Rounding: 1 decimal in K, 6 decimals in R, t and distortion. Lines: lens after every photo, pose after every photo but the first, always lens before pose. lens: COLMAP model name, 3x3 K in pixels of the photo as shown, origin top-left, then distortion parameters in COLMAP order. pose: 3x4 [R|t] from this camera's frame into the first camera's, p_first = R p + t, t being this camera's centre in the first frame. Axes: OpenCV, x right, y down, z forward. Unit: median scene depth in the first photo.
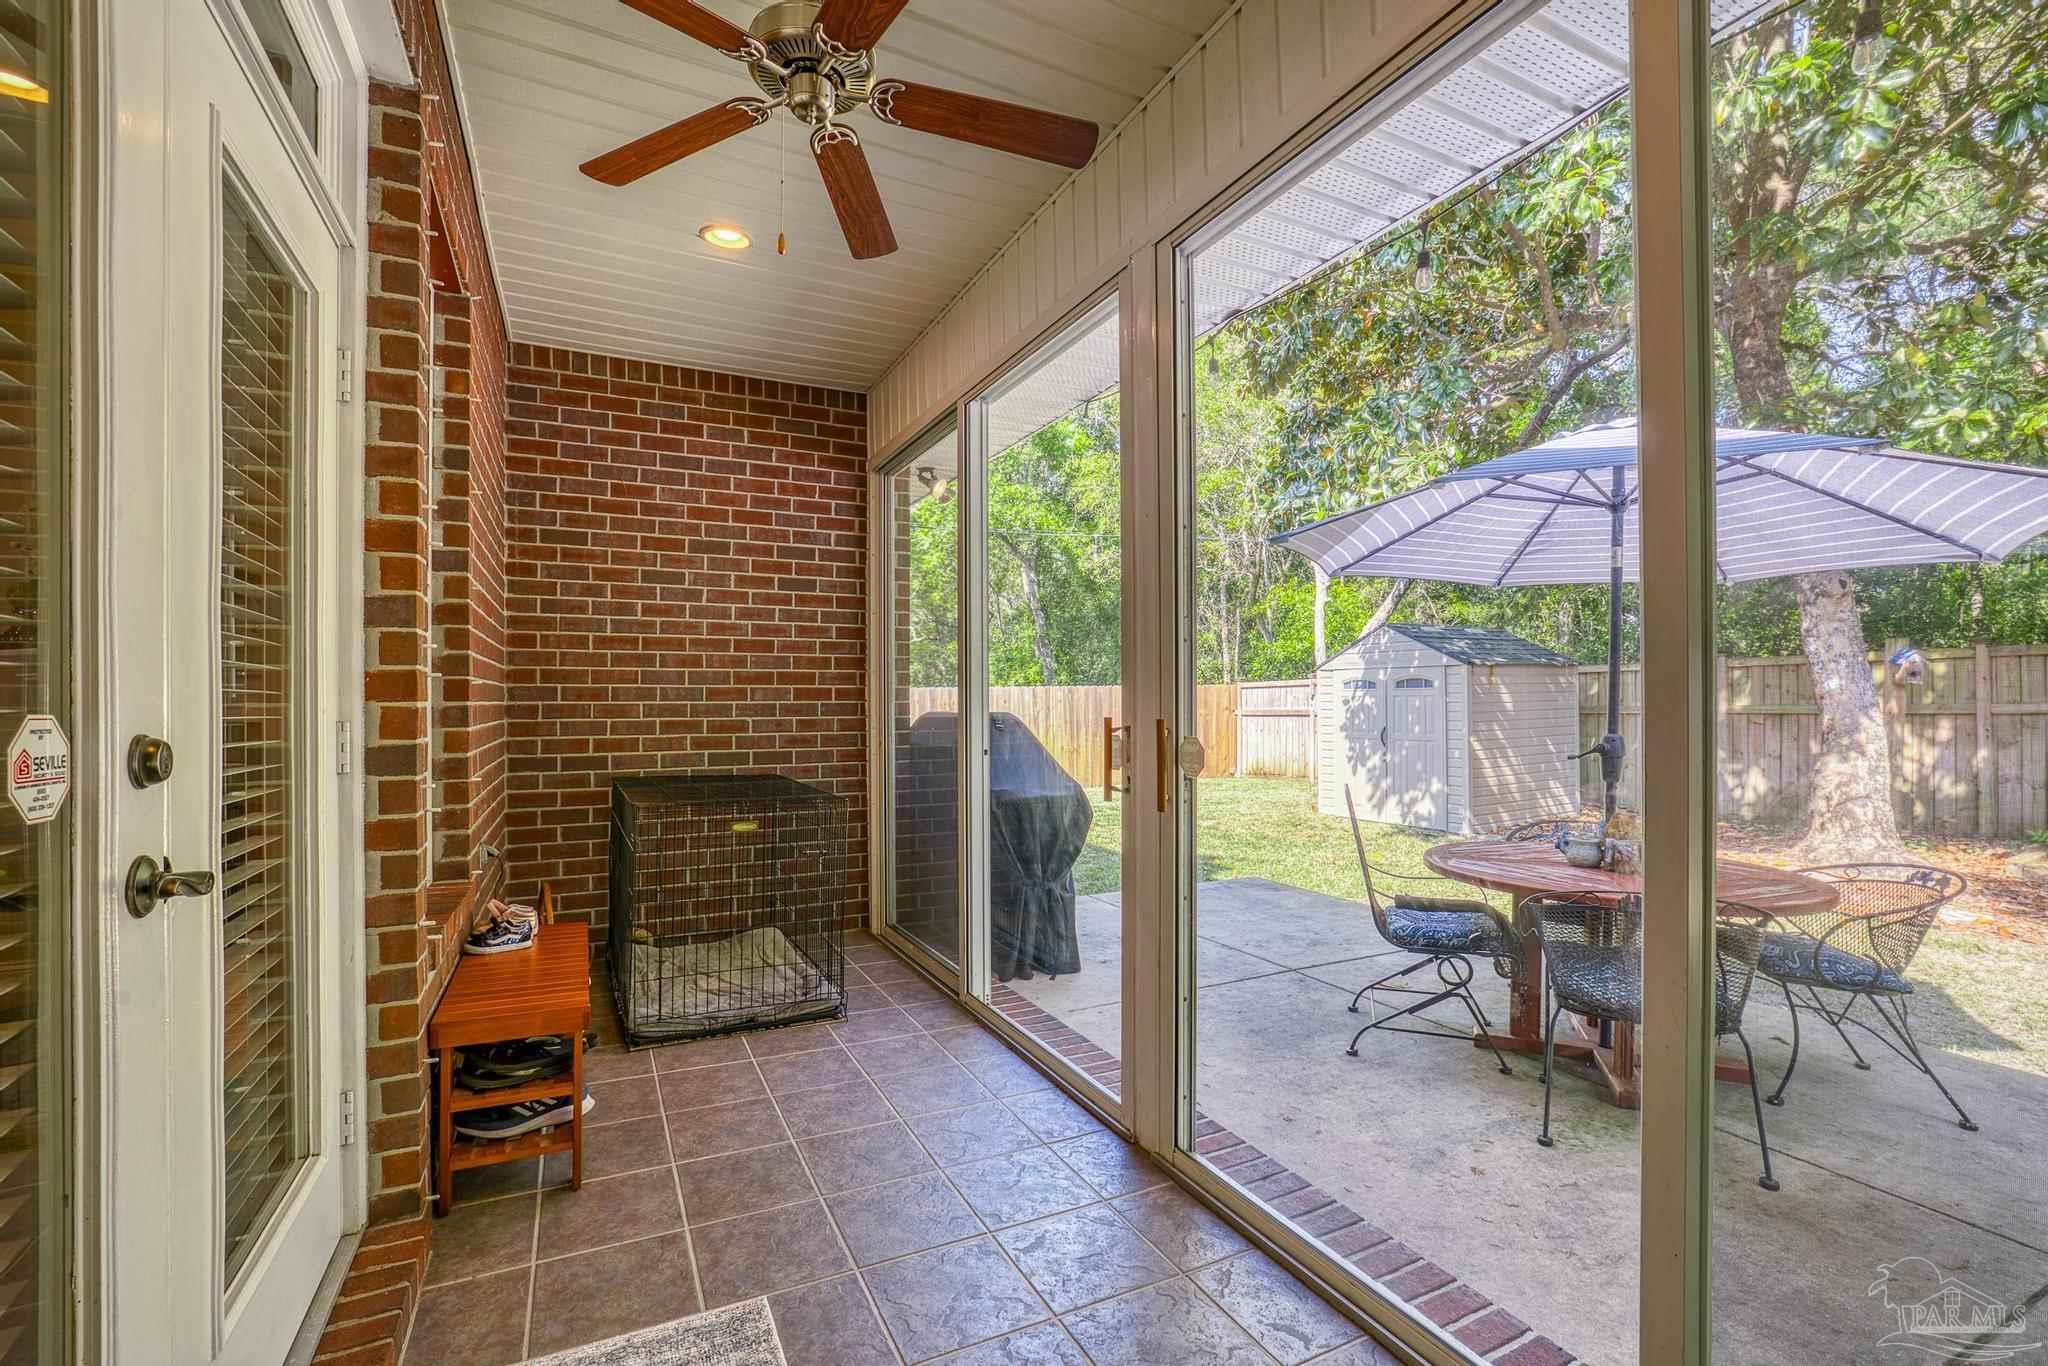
lens RADIAL K [[859.5, 0, 1016.0], [0, 859.5, 694.9], [0, 0, 1]] dist [0.003227, -0.000613]
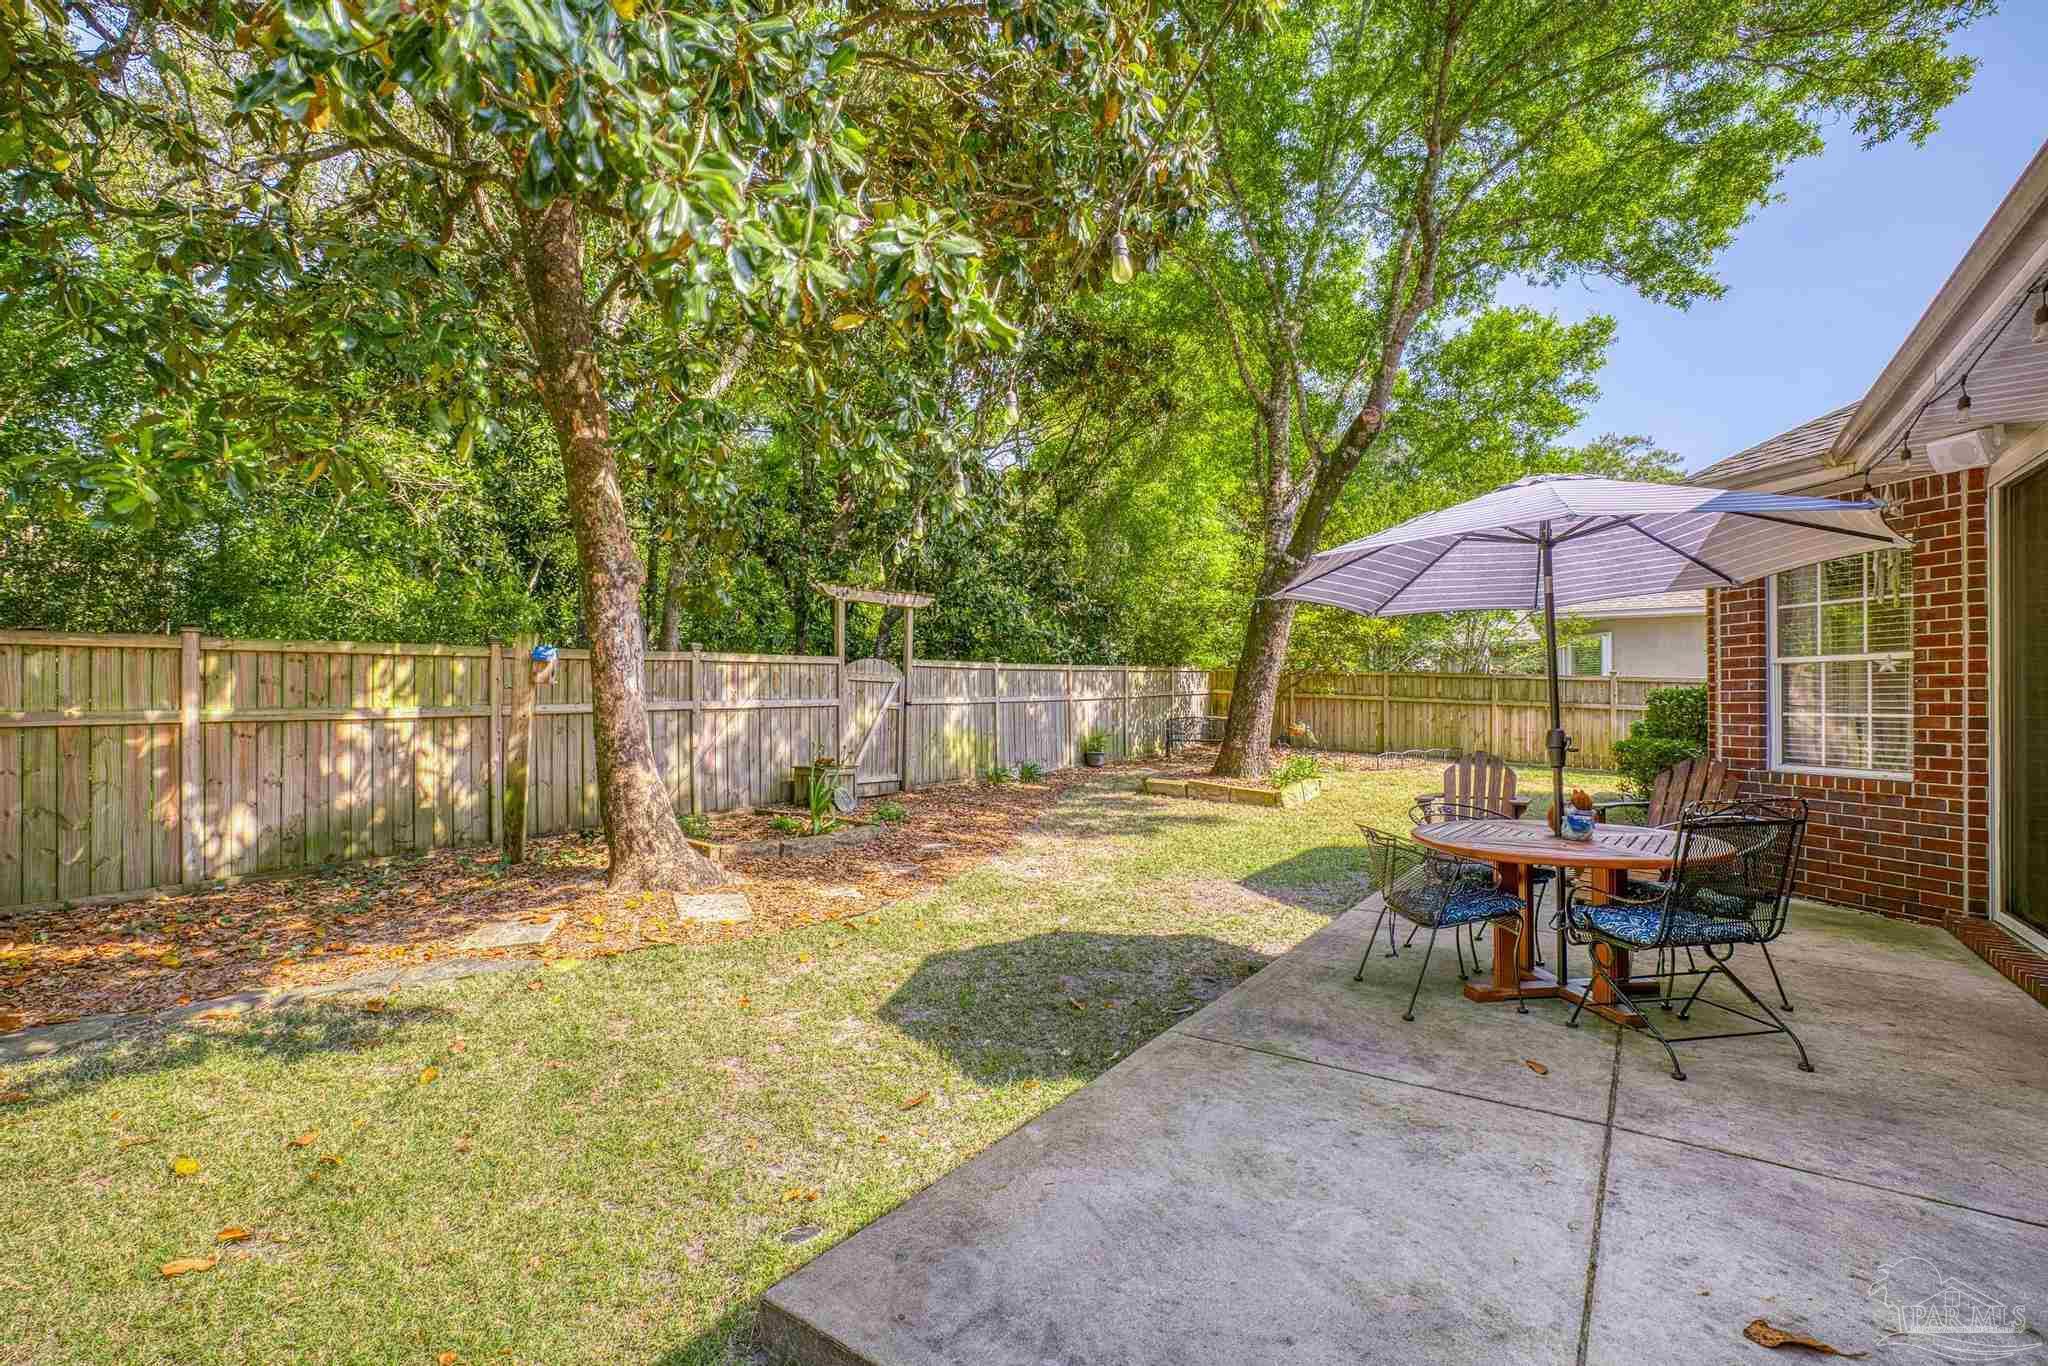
lens RADIAL K [[859.5, 0, 1018.5], [0, 859.5, 703.3], [0, 0, 1]] dist [0.003227, -0.000613]
pose [[-0.440069, 0.006399, 0.897941, -0.006375], [-0.001435, 0.999968, -0.007830, 0.011565], [-0.897963, -0.004735, -0.440046, 0.858752]]
